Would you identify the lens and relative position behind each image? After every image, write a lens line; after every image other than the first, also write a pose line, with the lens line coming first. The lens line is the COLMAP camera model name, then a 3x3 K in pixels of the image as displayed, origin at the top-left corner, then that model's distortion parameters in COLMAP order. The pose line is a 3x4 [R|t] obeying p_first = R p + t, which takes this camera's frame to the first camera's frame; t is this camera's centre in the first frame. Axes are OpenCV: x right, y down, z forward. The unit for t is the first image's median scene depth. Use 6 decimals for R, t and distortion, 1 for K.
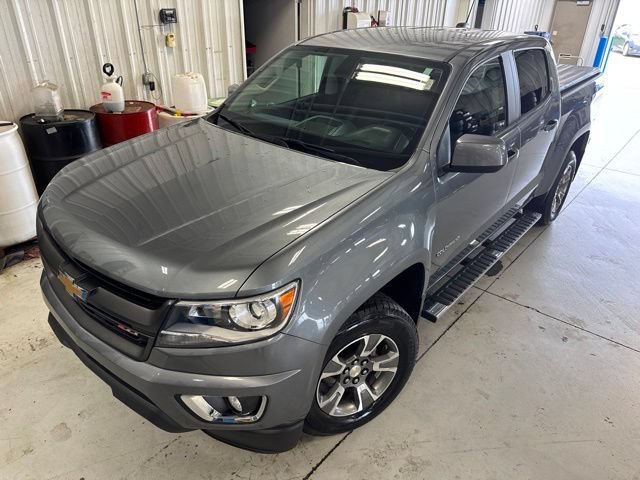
lens RADIAL K [[465.6, 0, 320.7], [0, 465.6, 231.2], [0, 0, 1]] dist [0.009600, -0.005941]
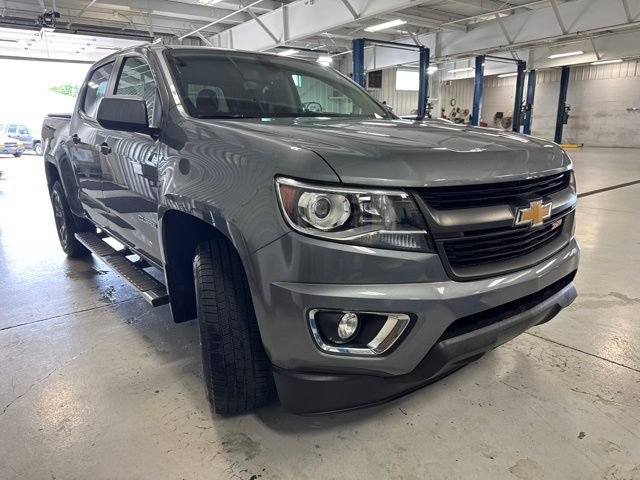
lens RADIAL K [[461.0, 0, 320.0], [0, 461.0, 240.0], [0, 0, 1]] dist [0.006008, -0.006028]
pose [[0.188916, -0.262919, 0.946142, -1.197812], [0.457387, 0.876156, 0.152144, -0.131975], [-0.868969, 0.404011, 0.285776, 0.931052]]
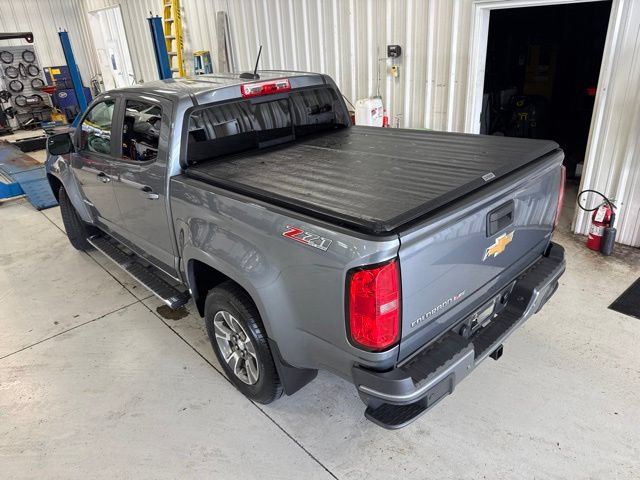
lens RADIAL K [[452.6, 0, 320.0], [0, 452.6, 240.0], [0, 0, 1]] dist [0.016104, 0.000625]
pose [[-0.129774, 0.391125, -0.911142, 1.922105], [-0.388595, 0.825341, 0.409641, -0.951175], [0.912224, 0.407226, 0.044881, 1.989781]]
